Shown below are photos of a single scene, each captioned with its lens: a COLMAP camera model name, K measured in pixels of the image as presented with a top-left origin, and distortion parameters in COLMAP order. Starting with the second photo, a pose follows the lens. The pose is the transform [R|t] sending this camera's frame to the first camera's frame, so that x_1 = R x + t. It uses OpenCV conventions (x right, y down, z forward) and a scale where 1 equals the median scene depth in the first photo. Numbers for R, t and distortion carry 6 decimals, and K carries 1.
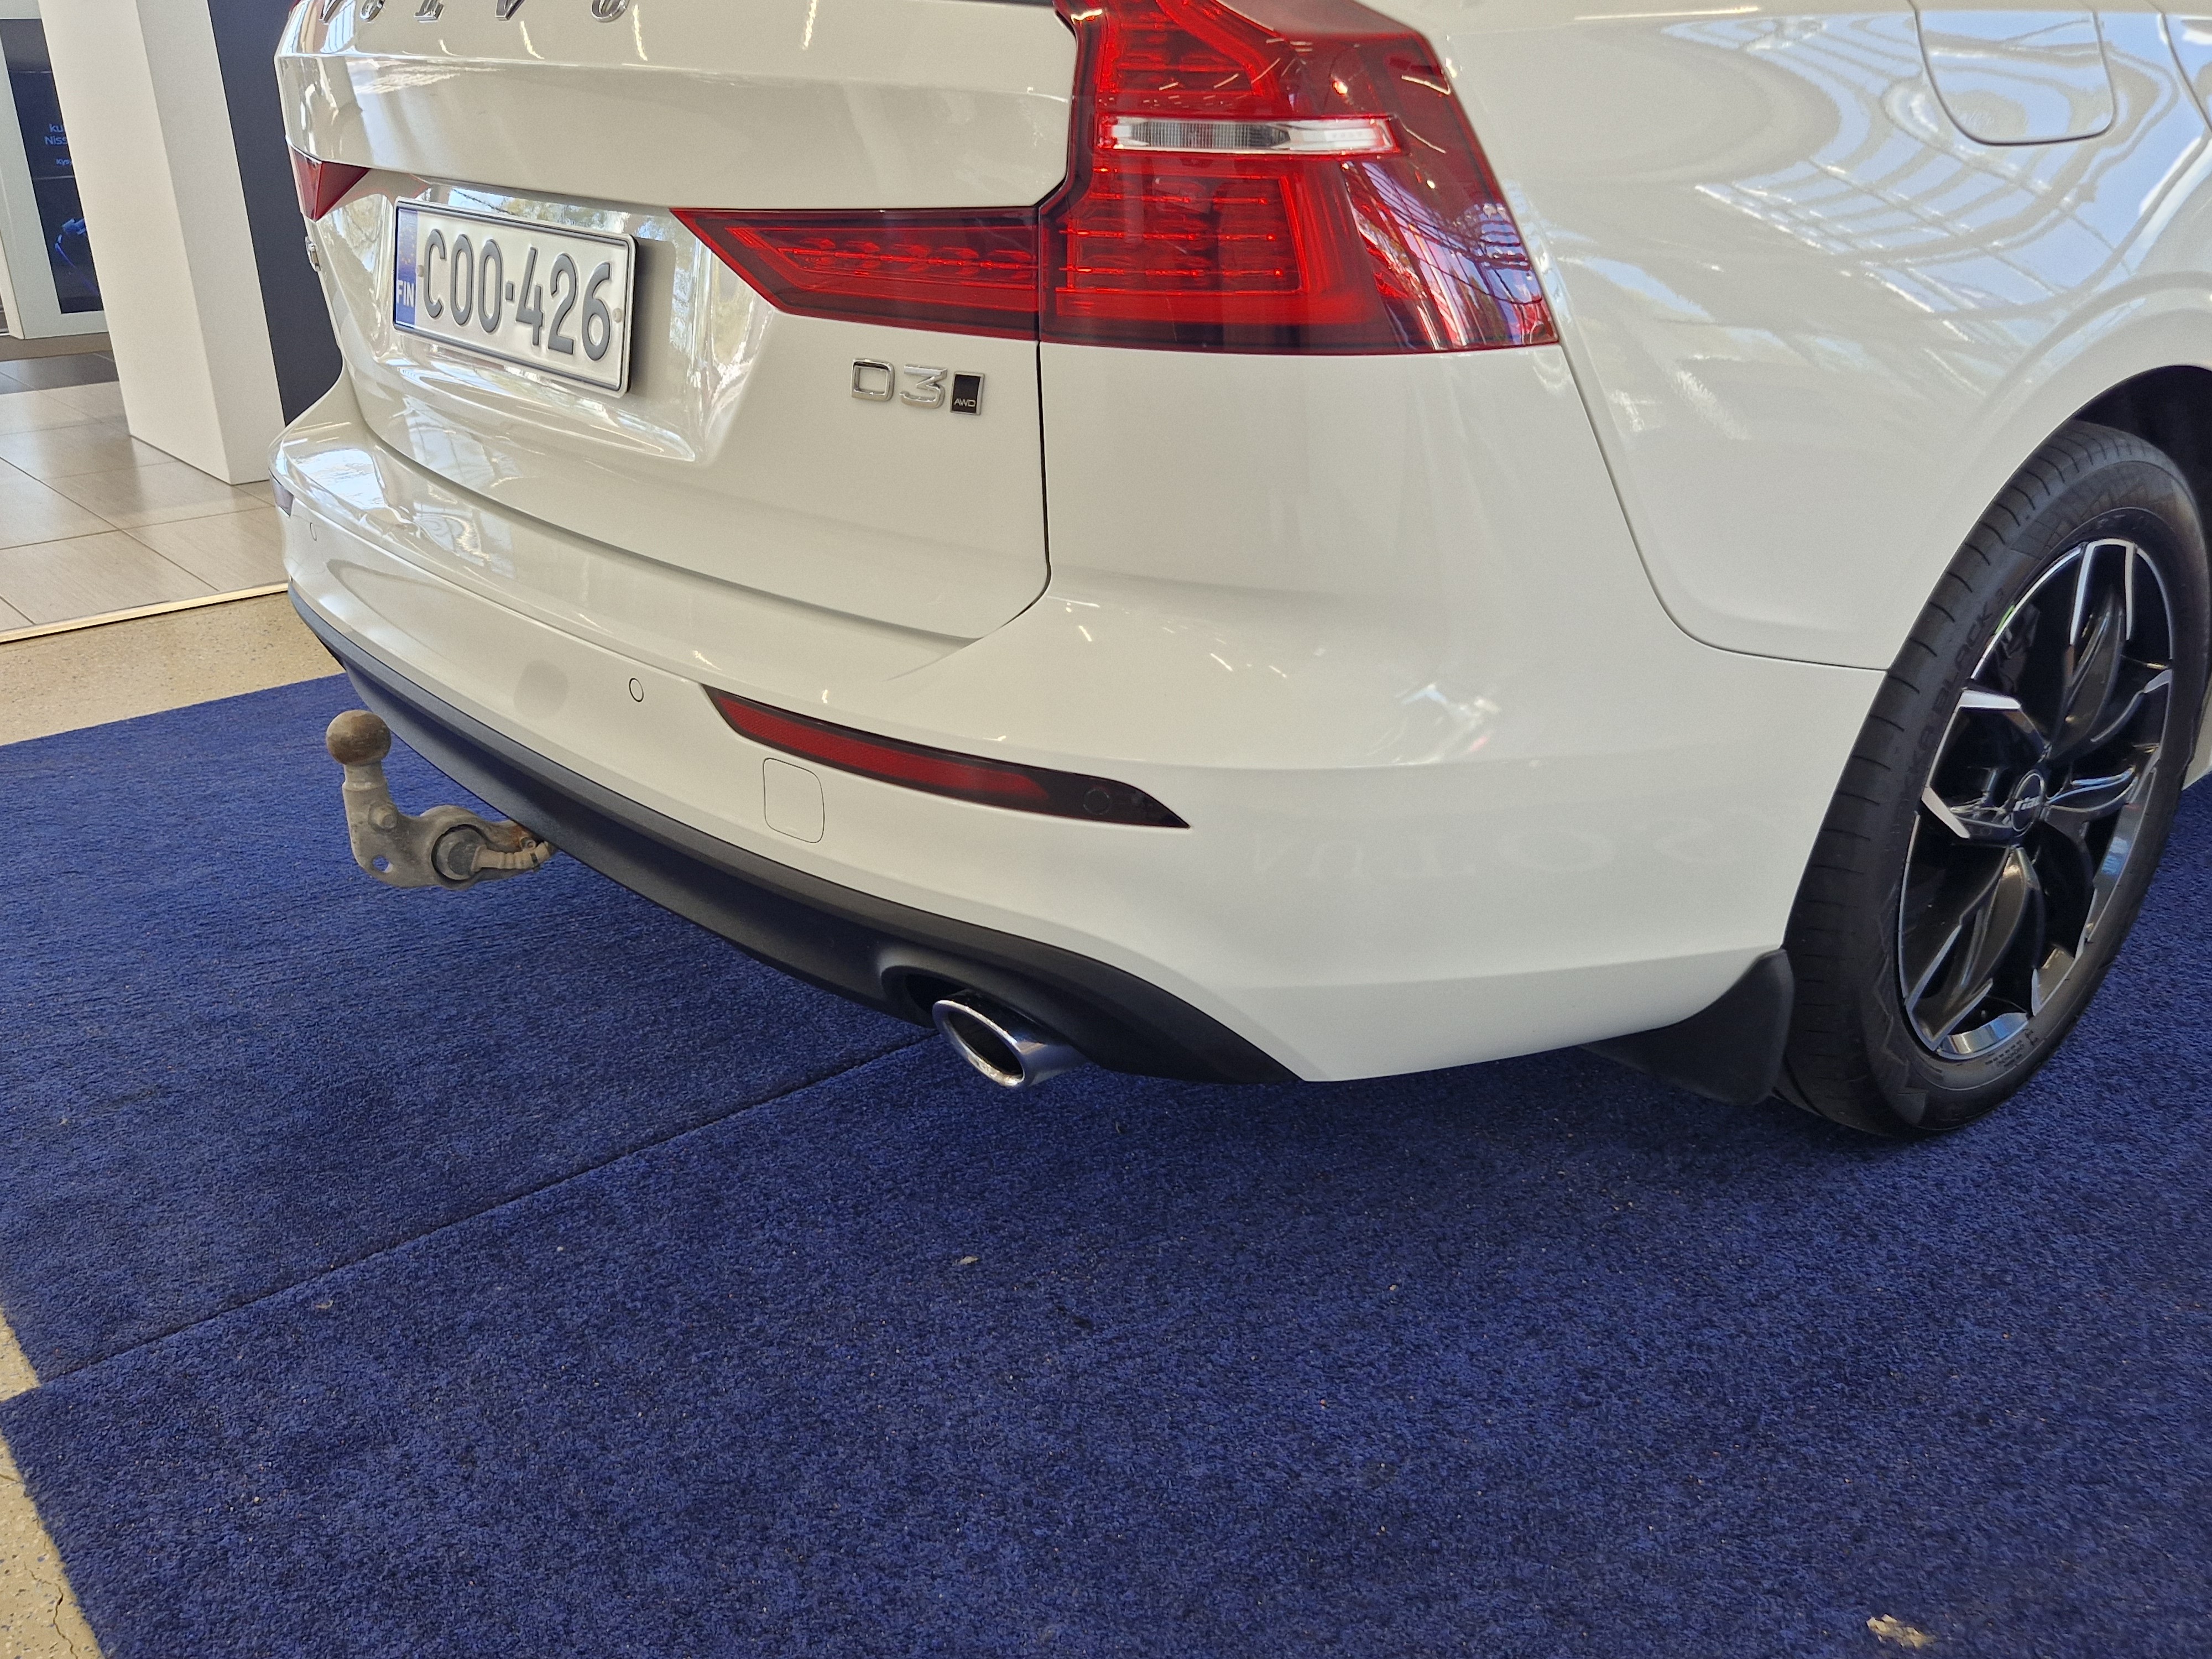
lens RADIAL K [[1971.9, 0, 1106.0], [0, 1971.9, 829.5], [0, 0, 1]] dist [0.058617, 0.001913]
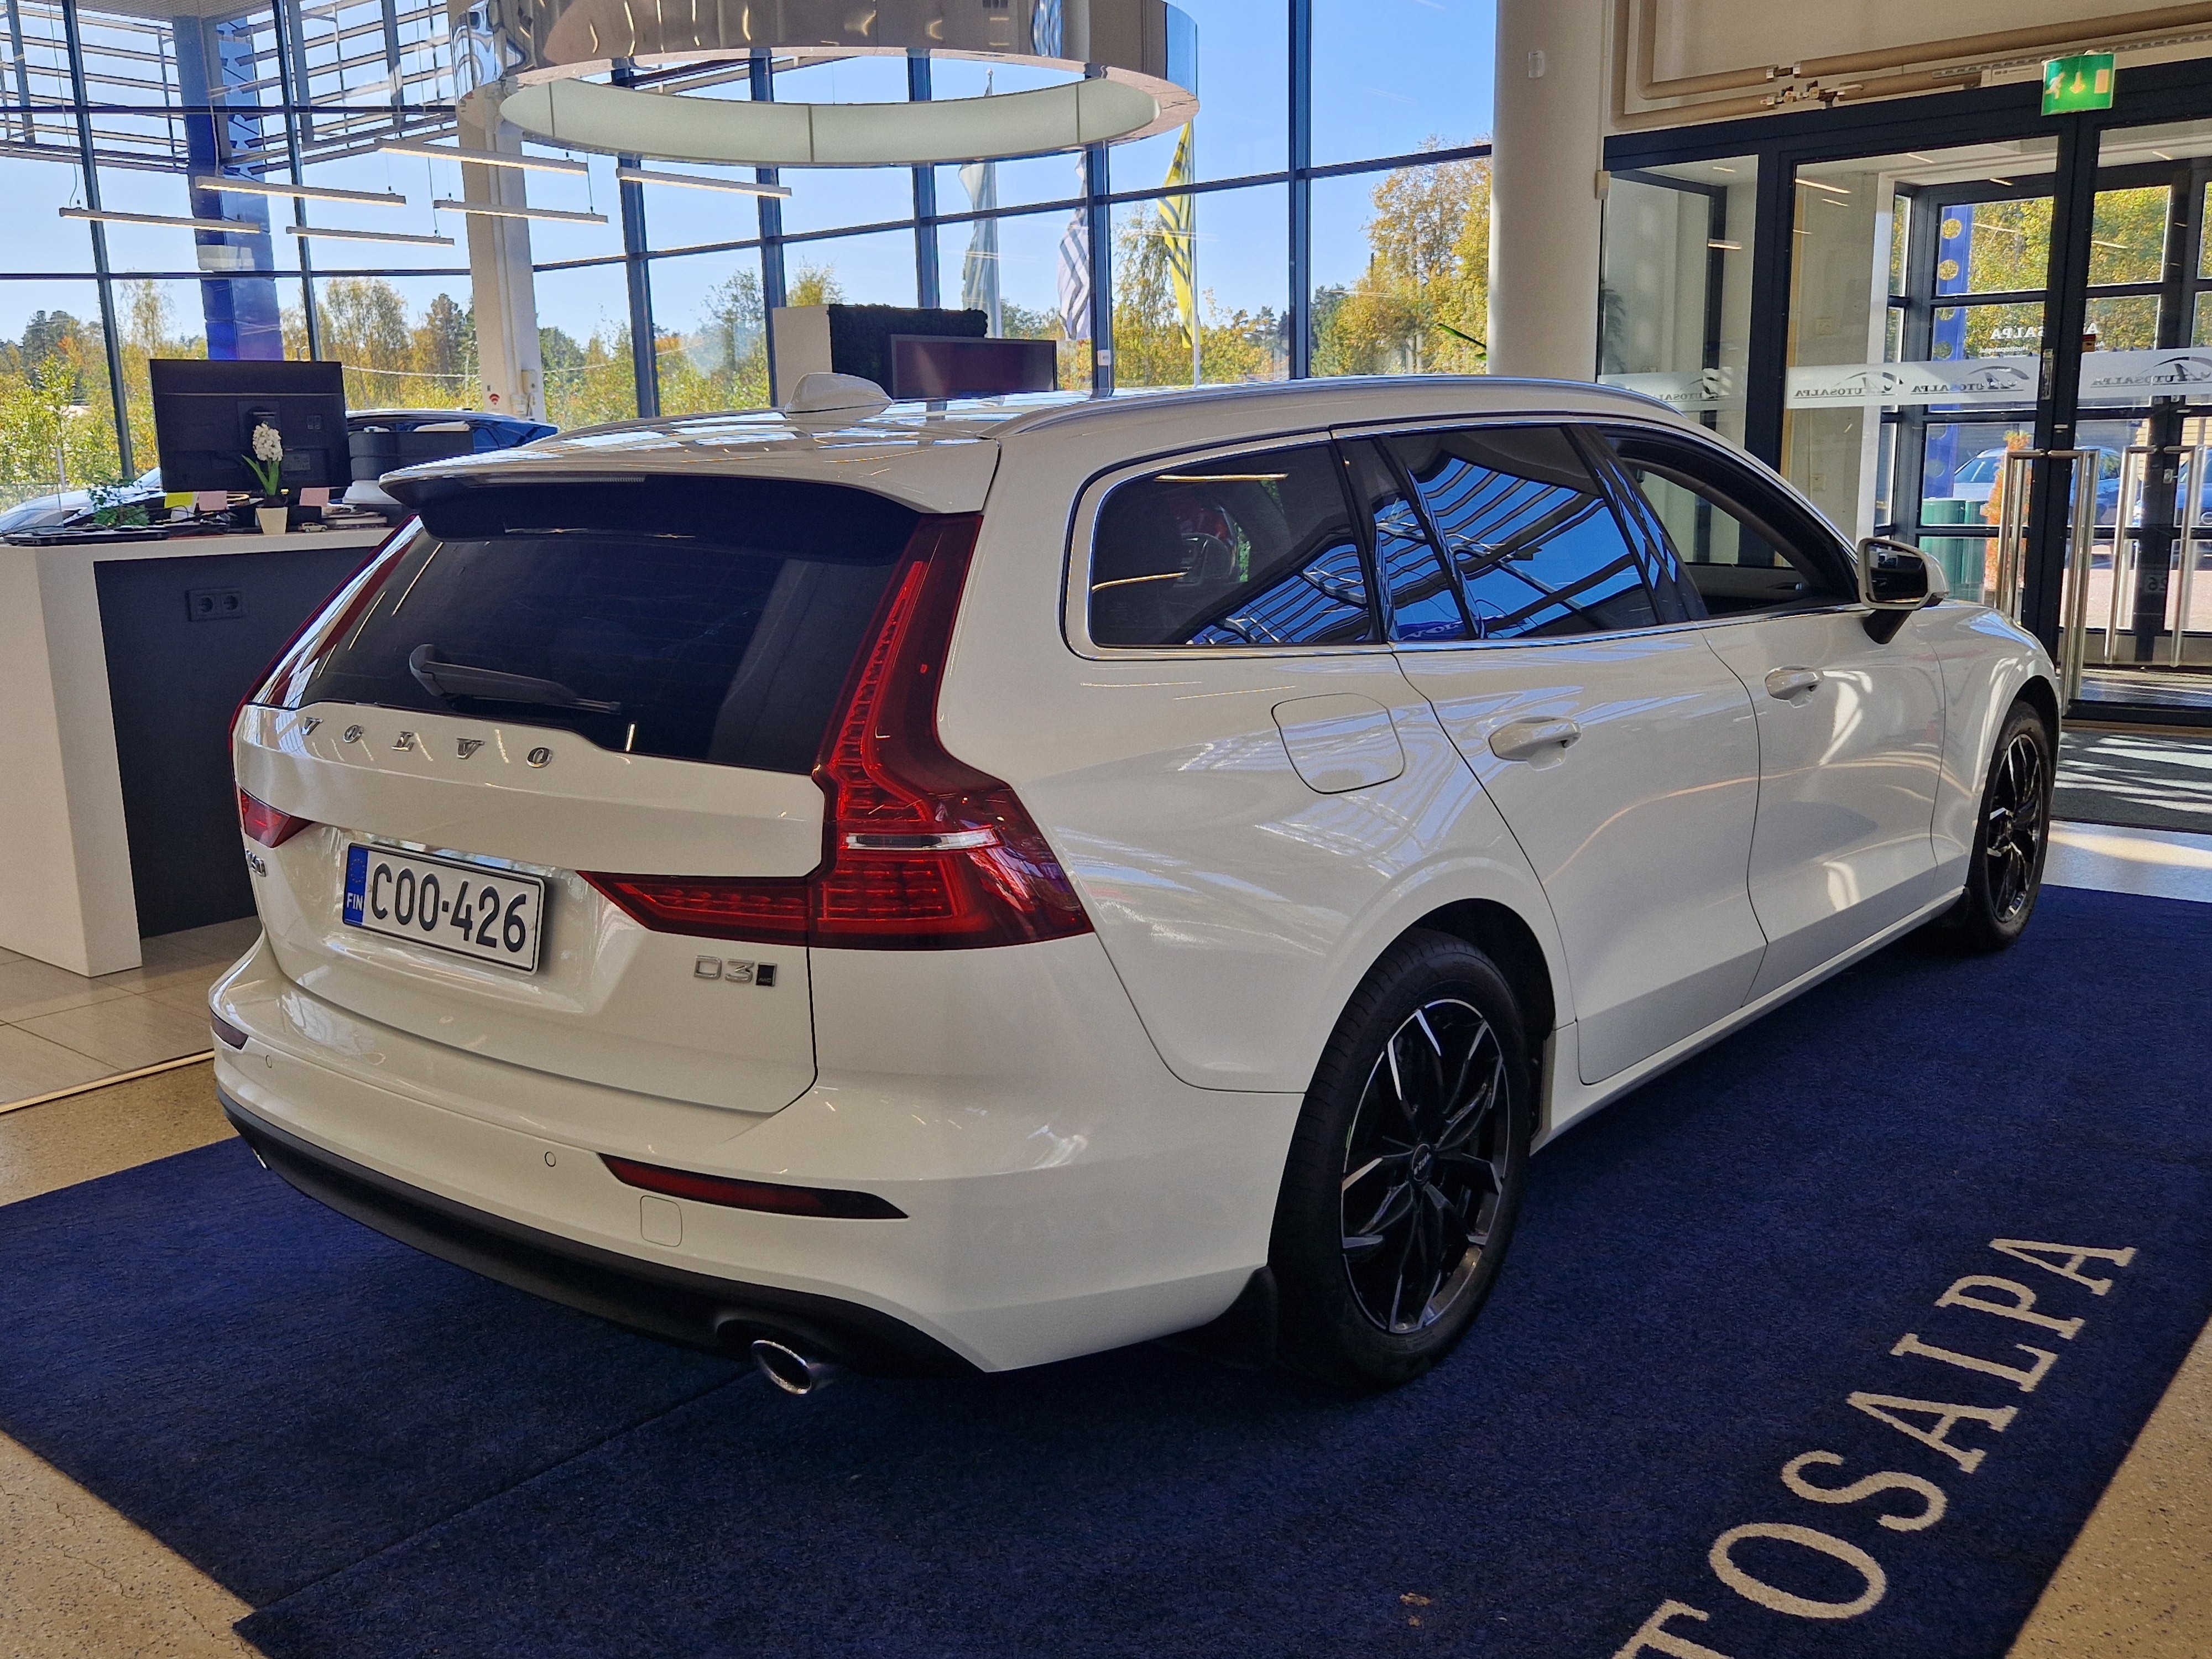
lens RADIAL K [[1971.9, 0, 1106.0], [0, 1971.9, 829.5], [0, 0, 1]] dist [0.058617, 0.001913]
pose [[0.981818, -0.043810, 0.184701, -0.080179], [0.076798, 0.981491, -0.175435, -0.016578], [-0.173597, 0.186430, 0.967010, -0.652033]]
